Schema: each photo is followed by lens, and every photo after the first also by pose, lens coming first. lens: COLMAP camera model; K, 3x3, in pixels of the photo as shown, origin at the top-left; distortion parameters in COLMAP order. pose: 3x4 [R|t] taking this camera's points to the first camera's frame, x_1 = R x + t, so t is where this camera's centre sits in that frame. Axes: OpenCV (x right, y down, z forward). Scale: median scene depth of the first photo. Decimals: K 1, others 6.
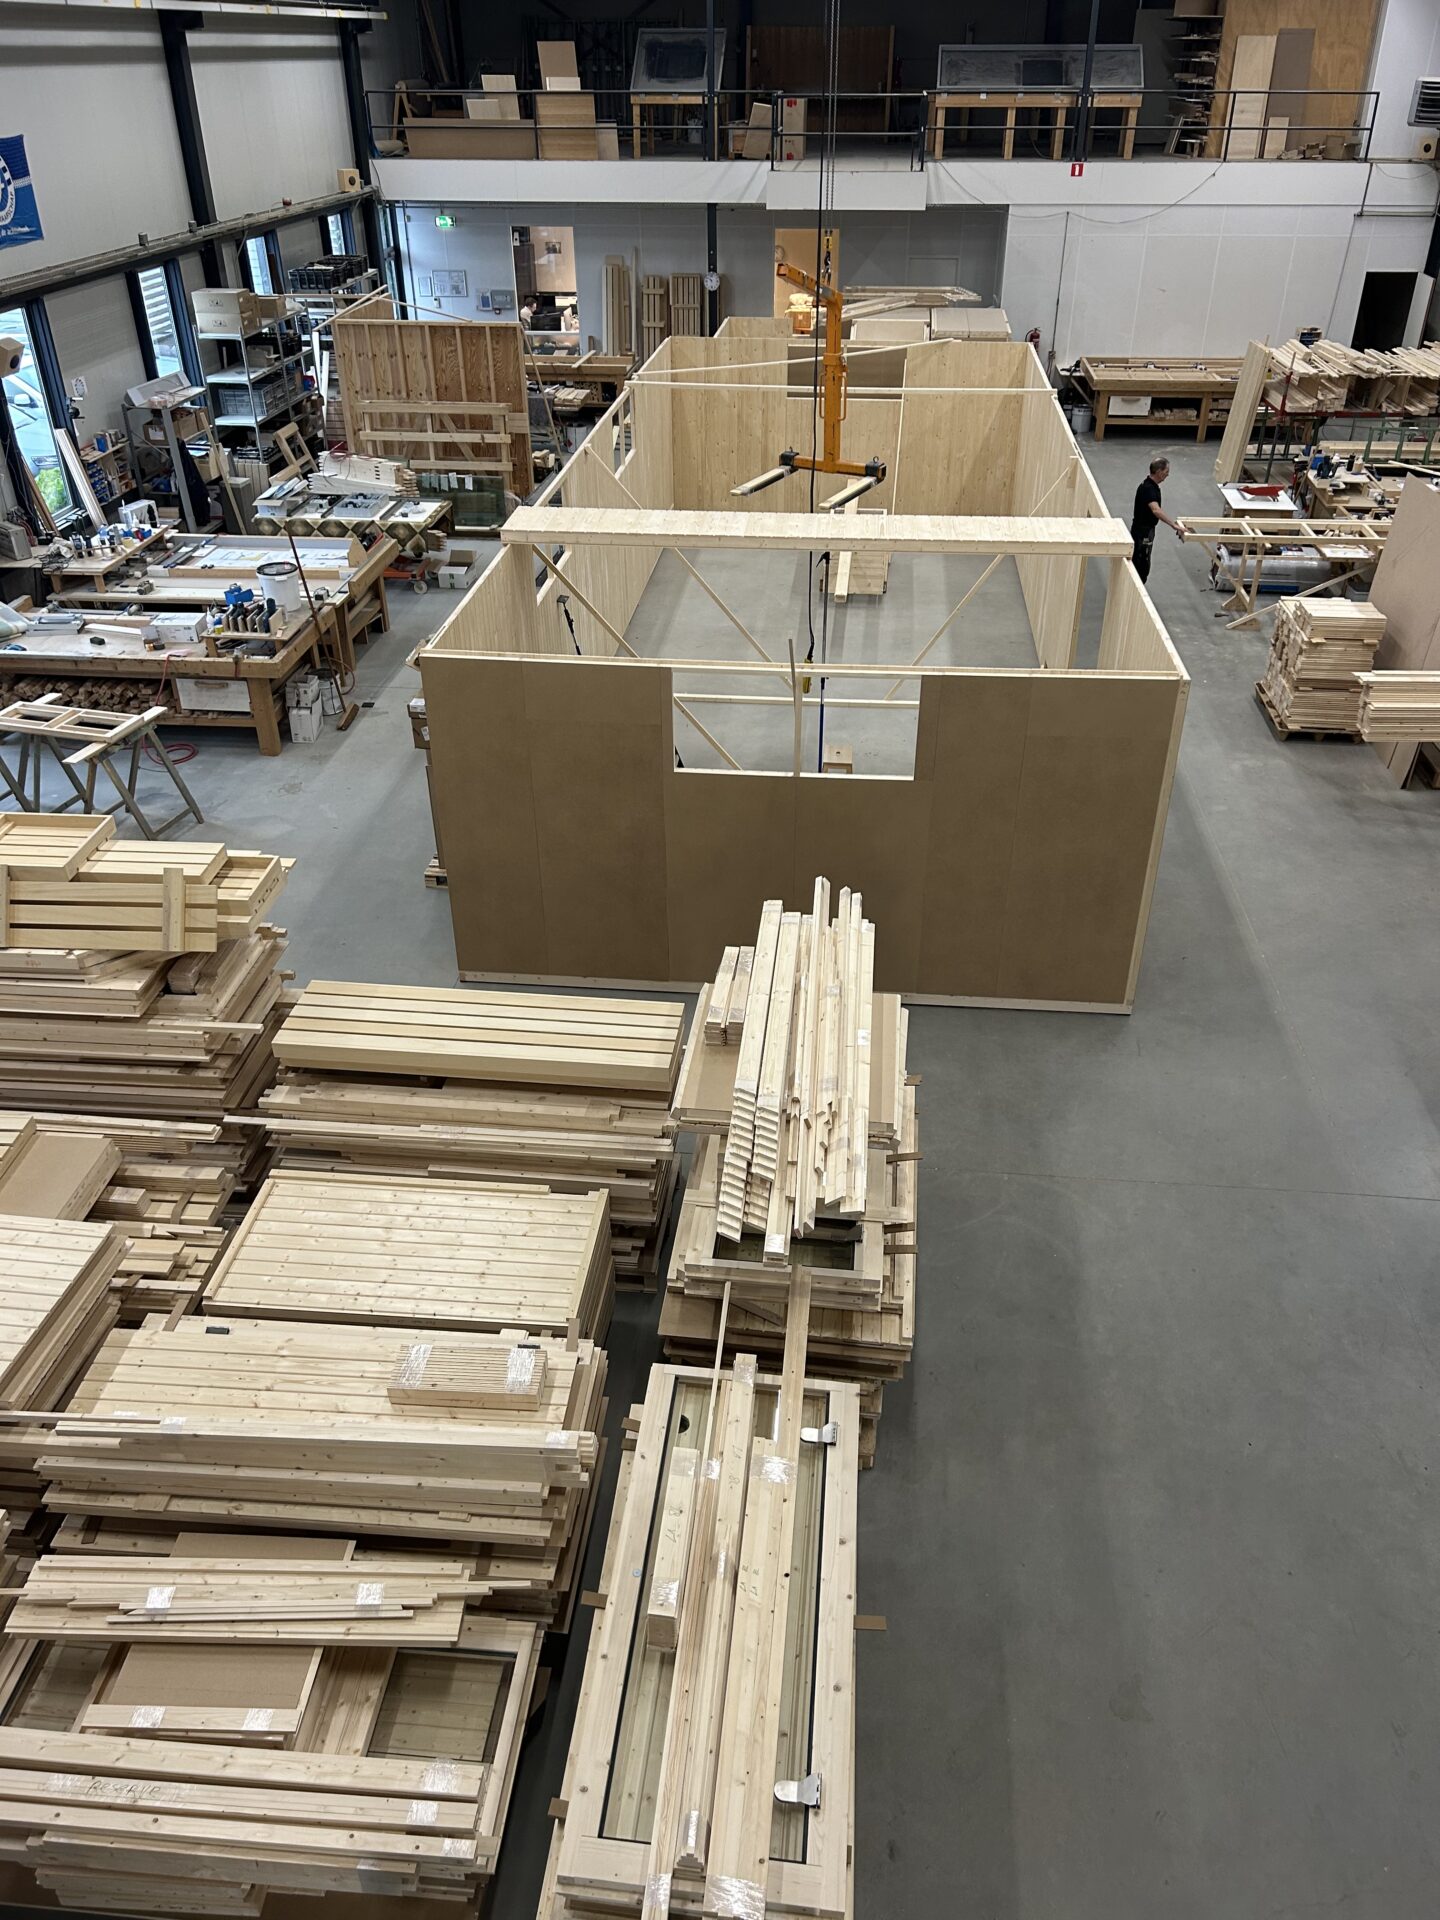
lens RADIAL K [[1449.4, 0, 729.2], [0, 1449.4, 958.0], [0, 0, 1]] dist [0.043943, -0.049741]
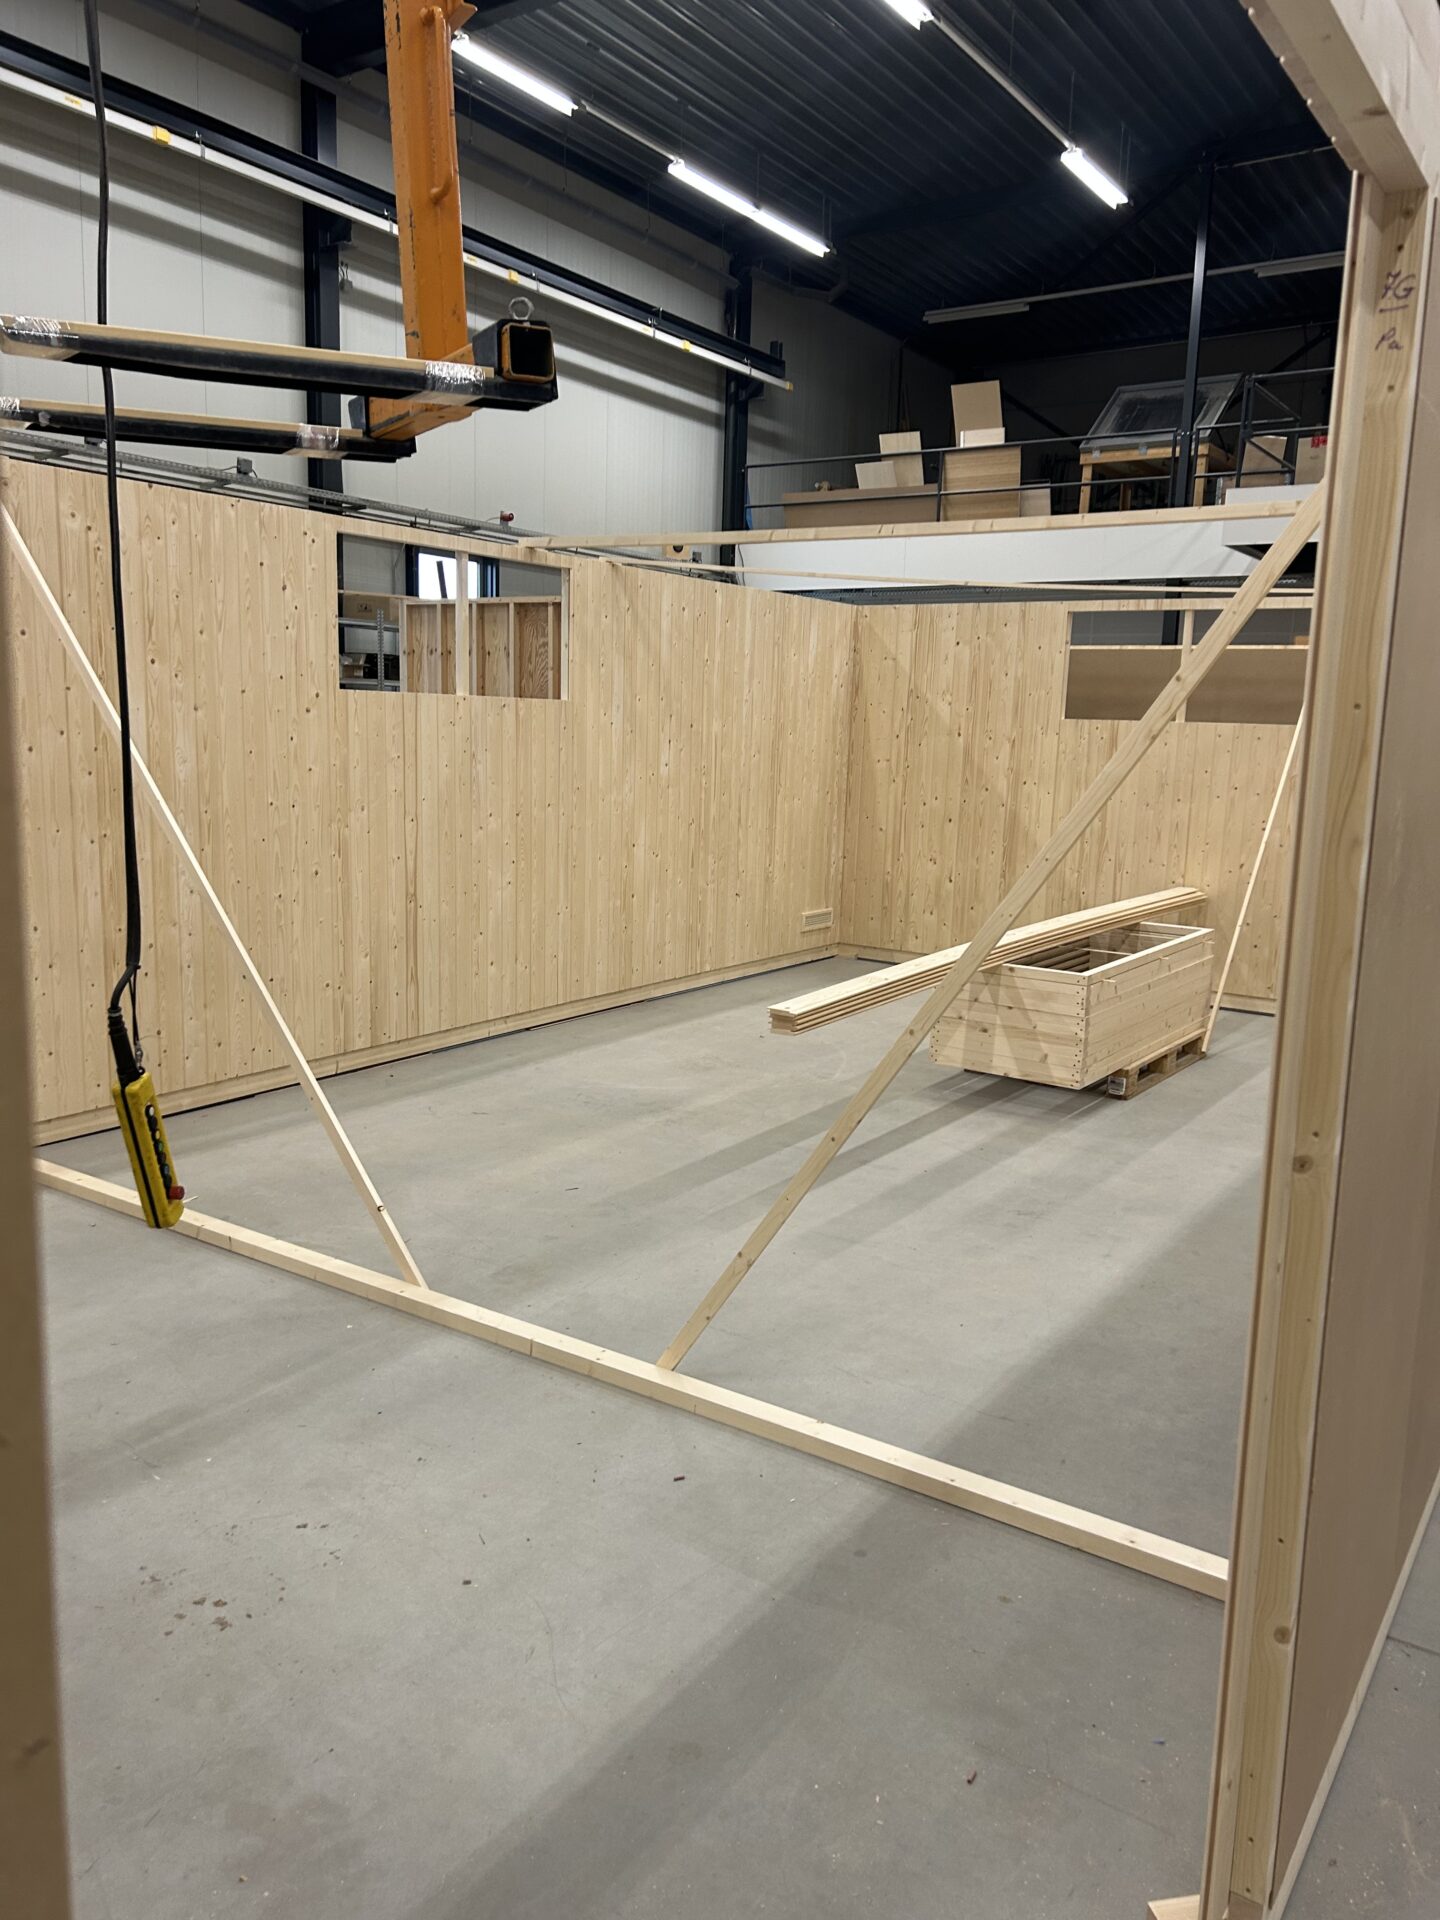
lens RADIAL K [[1449.4, 0, 729.2], [0, 1449.4, 958.0], [0, 0, 1]] dist [0.043943, -0.049741]
pose [[0.880322, 0.107449, -0.462047, 0.178835], [-0.278375, 0.905682, -0.319762, -0.127661], [0.384109, 0.410116, 0.827203, 0.598145]]
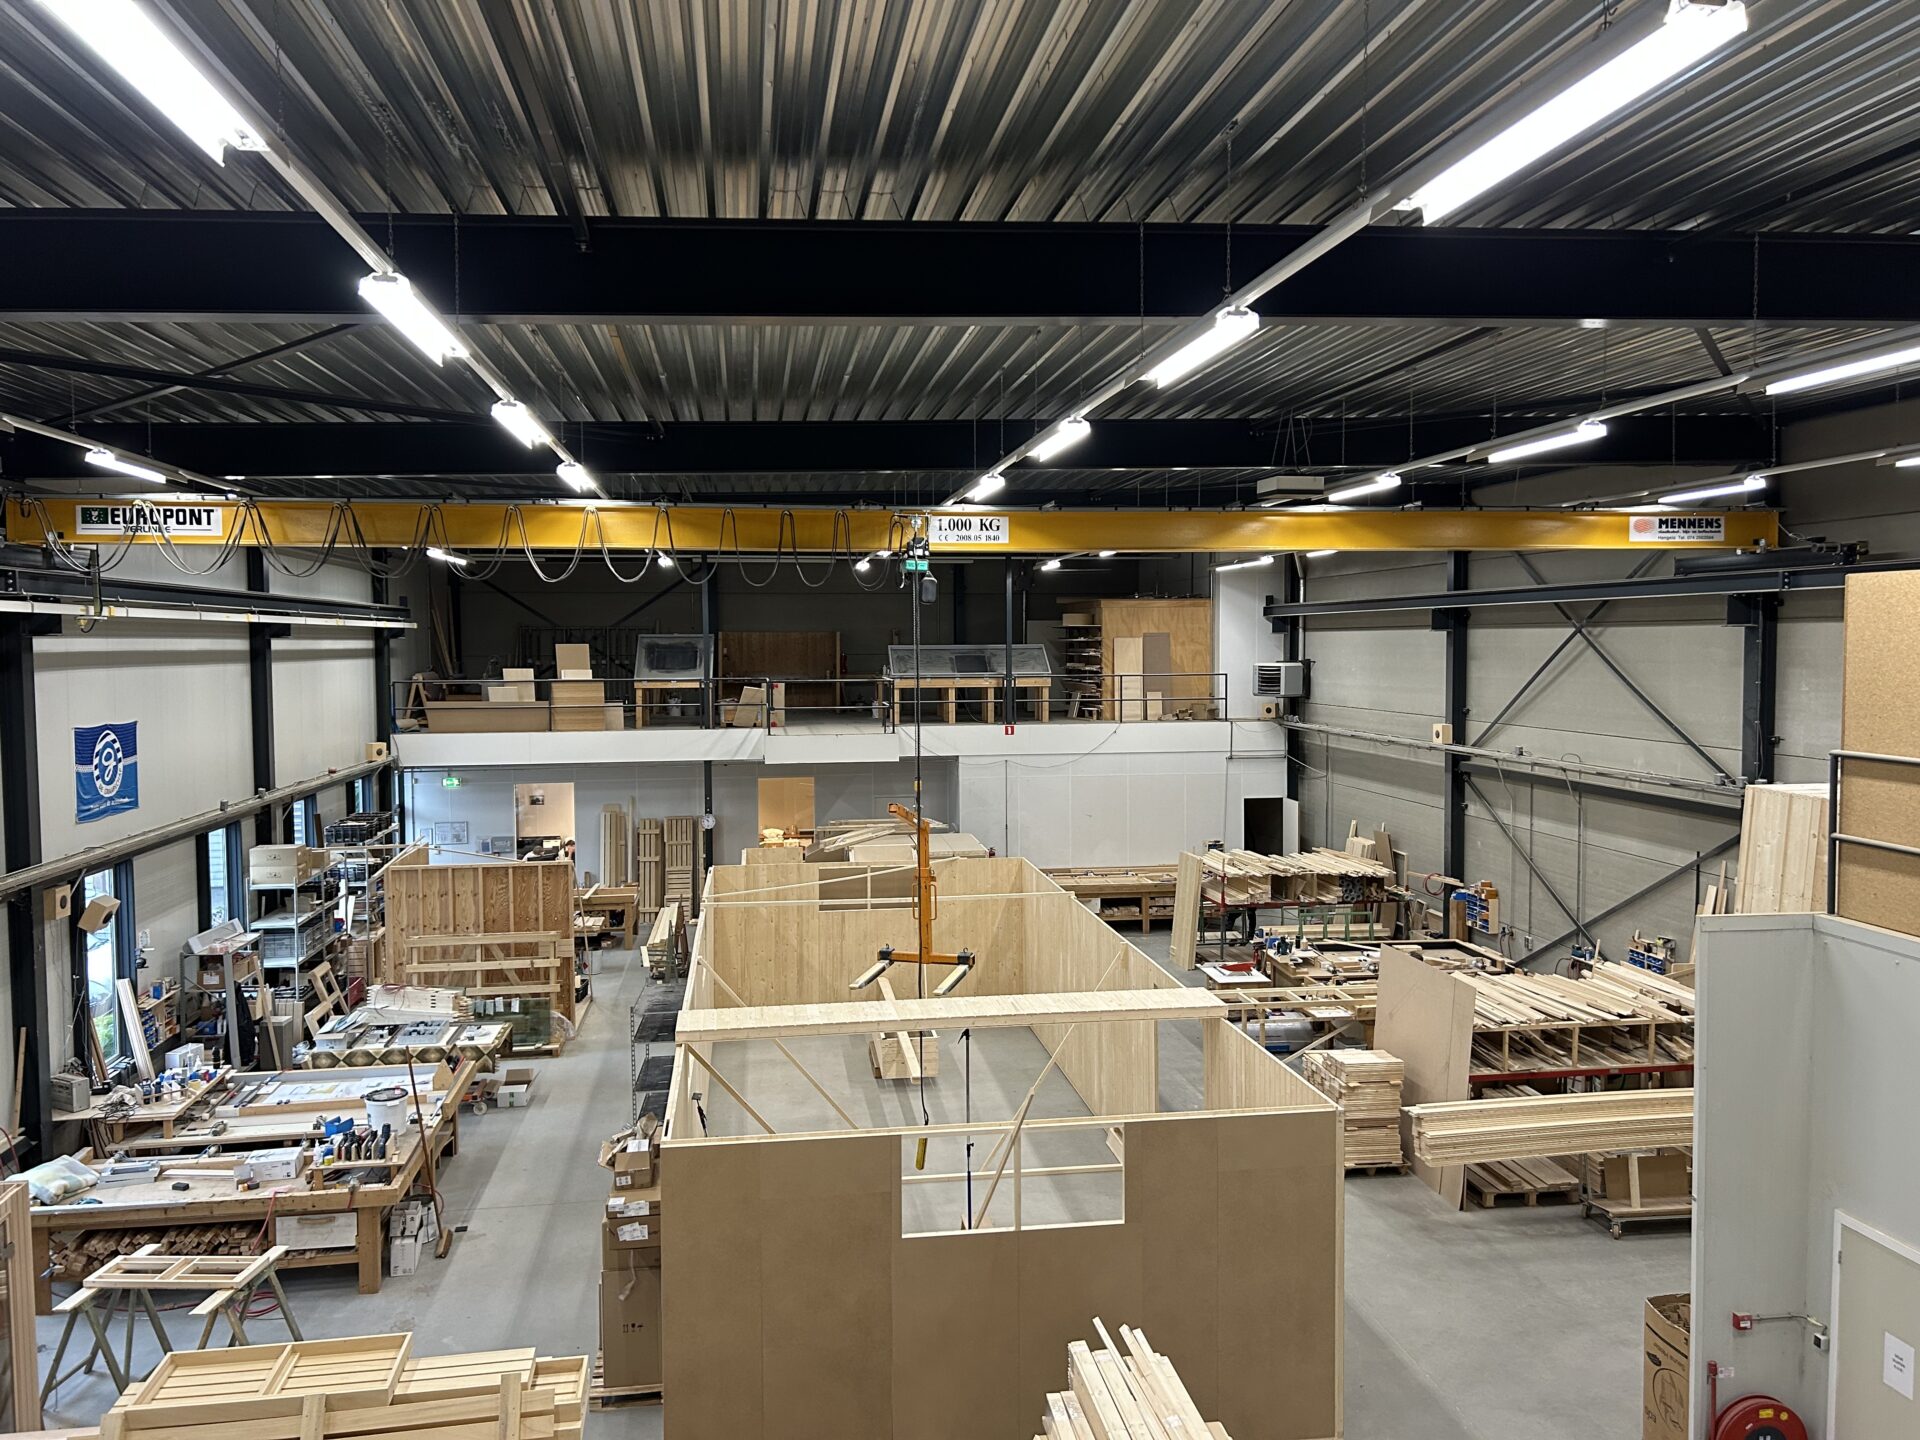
lens RADIAL K [[1437.5, 0, 957.5], [0, 1437.5, 717.0], [0, 0, 1]] dist [0.102537, -0.133428]
pose [[0.971904, -0.016745, 0.234780, -0.117212], [0.128136, 0.874349, -0.468075, 0.019179], [-0.197442, 0.485008, 0.851930, -0.042602]]
